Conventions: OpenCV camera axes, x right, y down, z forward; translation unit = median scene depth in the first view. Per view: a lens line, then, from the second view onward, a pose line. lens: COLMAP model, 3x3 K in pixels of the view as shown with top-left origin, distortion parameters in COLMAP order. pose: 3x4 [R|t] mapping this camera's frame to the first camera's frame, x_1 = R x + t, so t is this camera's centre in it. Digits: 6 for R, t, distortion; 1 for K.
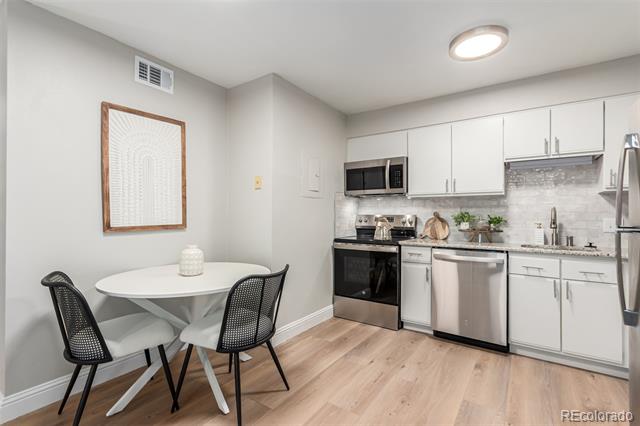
lens RADIAL K [[303.2, 0, 320.0], [0, 303.2, 213.0], [0, 0, 1]] dist [0.014877, 0.000584]
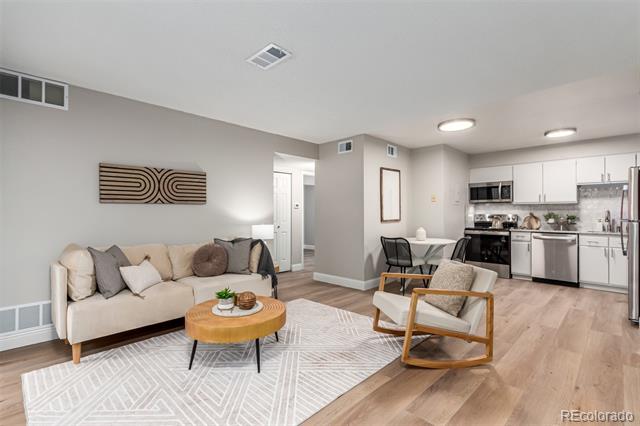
lens RADIAL K [[299.7, 0, 320.0], [0, 299.7, 213.0], [0, 0, 1]] dist [0.011870, 0.000114]
pose [[0.983361, -0.002452, -0.181644, -0.543549], [0.002767, 0.999995, 0.001484, -0.008710], [0.181639, -0.001962, 0.983363, -0.995337]]
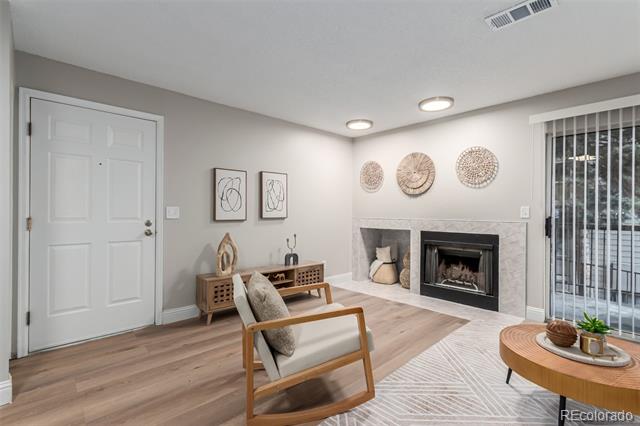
lens RADIAL K [[303.2, 0, 320.0], [0, 303.2, 213.0], [0, 0, 1]] dist [0.014877, 0.000584]
pose [[-0.977531, -0.006254, 0.210701, -0.553673], [-0.007297, 0.999965, -0.004173, 0.001353], [-0.210667, -0.005617, -0.977542, 0.494102]]
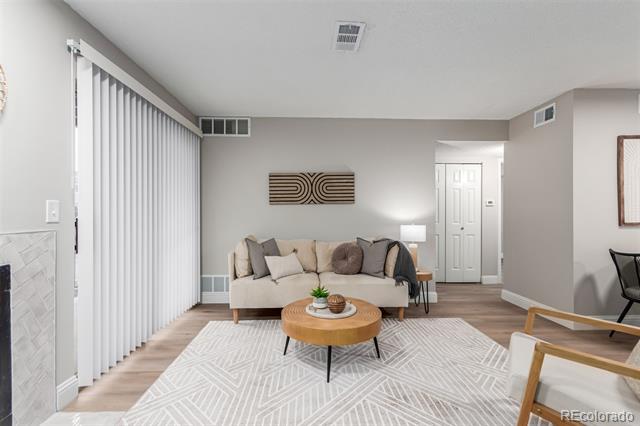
lens RADIAL K [[303.2, 0, 320.0], [0, 303.2, 213.0], [0, 0, 1]] dist [0.014877, 0.000584]
pose [[0.590927, -0.002661, -0.806721, -0.268476], [0.006433, 0.999978, 0.001414, -0.006822], [0.806699, -0.006025, 0.590931, -0.721140]]
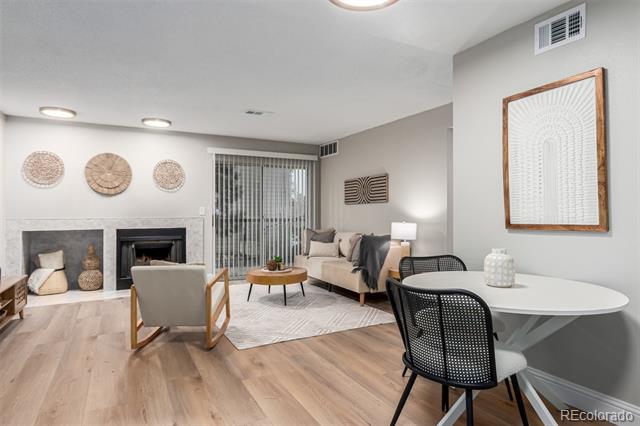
lens RADIAL K [[374.1, 0, 320.0], [0, 374.1, 213.0], [0, 0, 1]] dist [0.002197, 0.000636]
pose [[-0.458112, 0.000941, -0.888894, 0.475102], [0.007019, 0.999972, -0.002558, 0.007729], [0.888867, -0.007411, -0.458106, 0.736315]]
